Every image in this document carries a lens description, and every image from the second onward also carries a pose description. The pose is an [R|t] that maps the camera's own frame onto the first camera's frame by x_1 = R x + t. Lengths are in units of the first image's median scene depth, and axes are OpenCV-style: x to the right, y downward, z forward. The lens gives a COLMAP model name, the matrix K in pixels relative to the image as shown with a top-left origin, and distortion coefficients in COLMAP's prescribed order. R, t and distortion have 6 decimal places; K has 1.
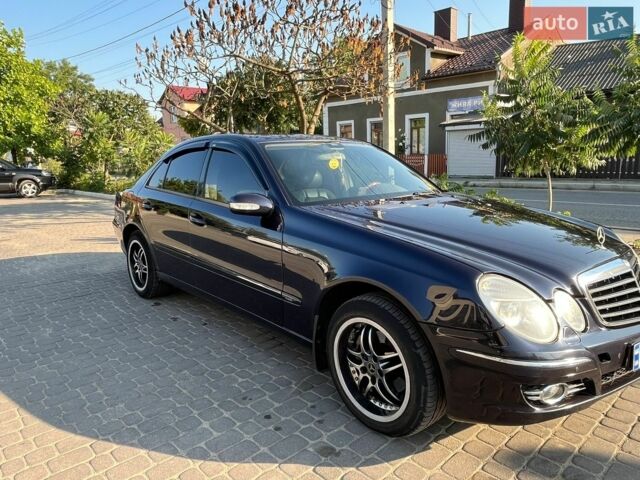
lens RADIAL K [[455.2, 0, 317.3], [0, 455.2, 241.9], [0, 0, 1]] dist [0.003093, -0.012007]
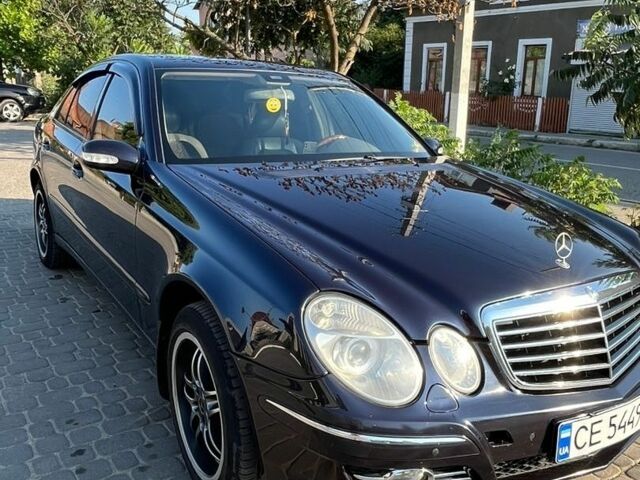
lens RADIAL K [[607.6, 0, 321.5], [0, 607.6, 240.2], [0, 0, 1]] dist [-0.004060, 0.000000]
pose [[0.989475, 0.088108, -0.114785, 0.181999], [-0.081075, 0.994614, 0.064570, -0.023722], [0.119856, -0.054584, 0.991290, 0.053018]]
